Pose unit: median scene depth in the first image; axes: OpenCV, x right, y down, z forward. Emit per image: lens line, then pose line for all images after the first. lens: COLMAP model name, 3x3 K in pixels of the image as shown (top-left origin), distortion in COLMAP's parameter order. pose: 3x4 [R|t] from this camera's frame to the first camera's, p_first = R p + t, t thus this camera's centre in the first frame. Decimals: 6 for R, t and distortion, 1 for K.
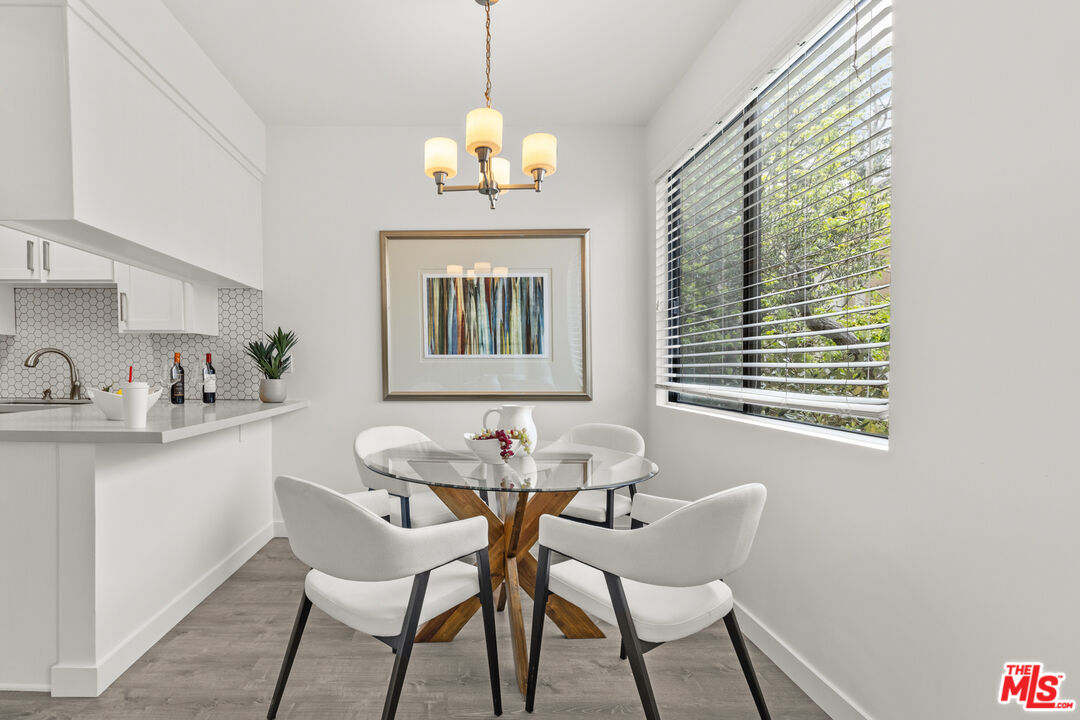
lens RADIAL K [[517.2, 0, 464.5], [0, 517.2, 383.5], [0, 0, 1]] dist [0.001479, -0.001748]
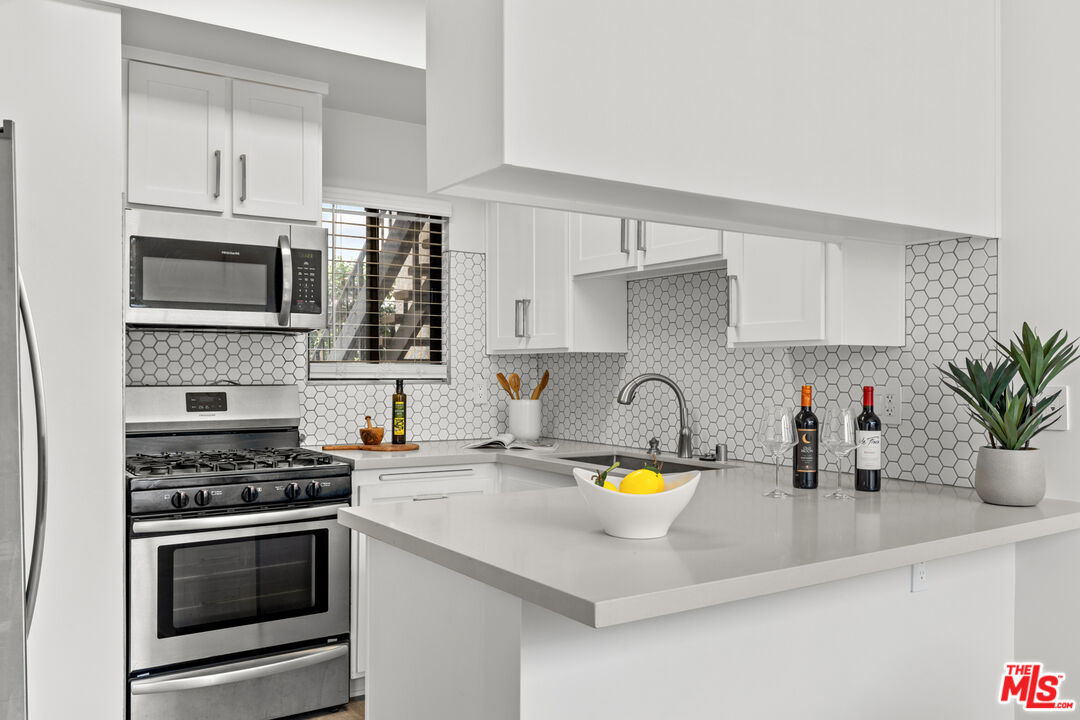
lens RADIAL K [[895.7, 0, 528.3], [0, 895.7, 367.9], [0, 0, 1]] dist [0.006464, 0.002373]
pose [[0.558377, -0.005392, -0.829570, 0.011891], [-0.024740, 0.999426, -0.023148, -0.046297], [0.829218, 0.033449, 0.557923, 0.271366]]
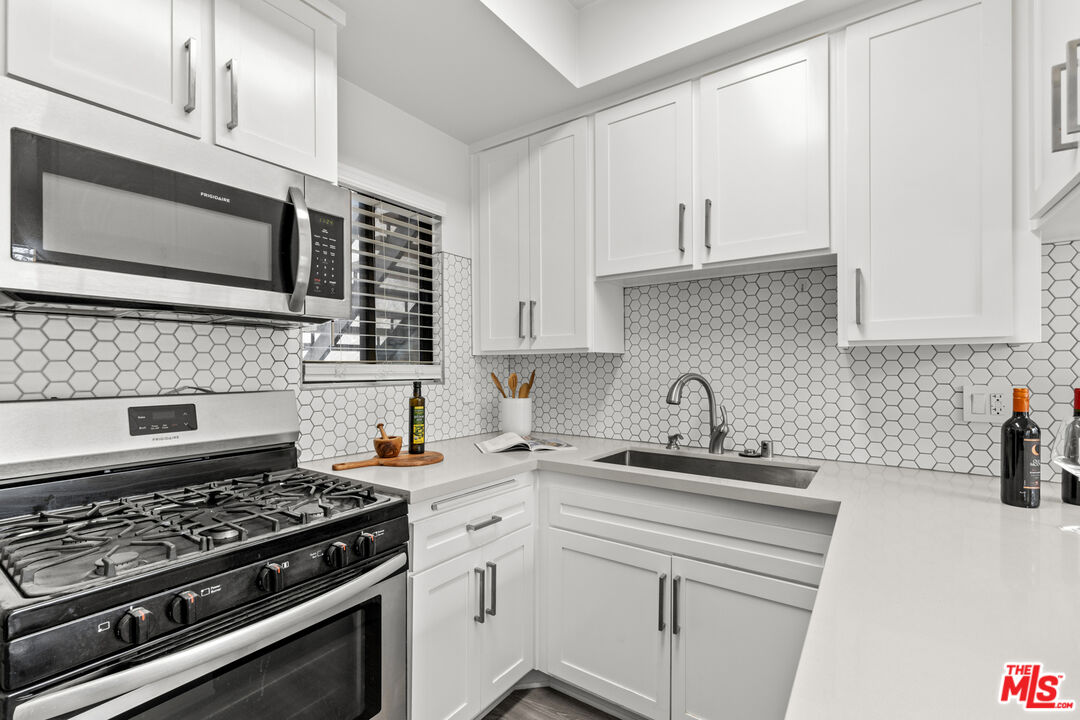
lens RADIAL K [[496.3, 0, 542.0], [0, 496.3, 366.9], [0, 0, 1]] dist [0.002882, -0.000376]
pose [[0.821562, -0.006574, -0.570081, -0.600465], [-0.011485, 0.999540, -0.028078, -0.056528], [0.570003, 0.029615, 0.821109, 0.390399]]
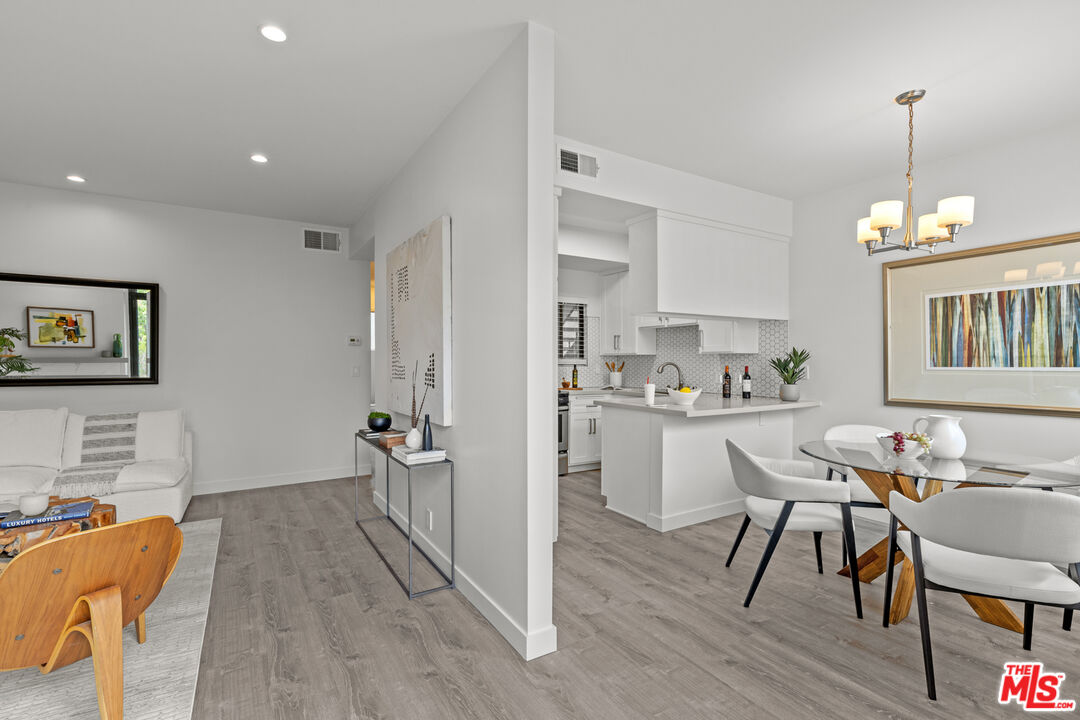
lens RADIAL K [[496.3, 0, 525.6], [0, 496.3, 363.8], [0, 0, 1]] dist [0.002882, -0.000376]
pose [[0.514439, 0.000798, -0.857526, 0.410415], [-0.023634, 0.999633, -0.013248, -0.028530], [0.857201, 0.027082, 0.514269, -0.302838]]
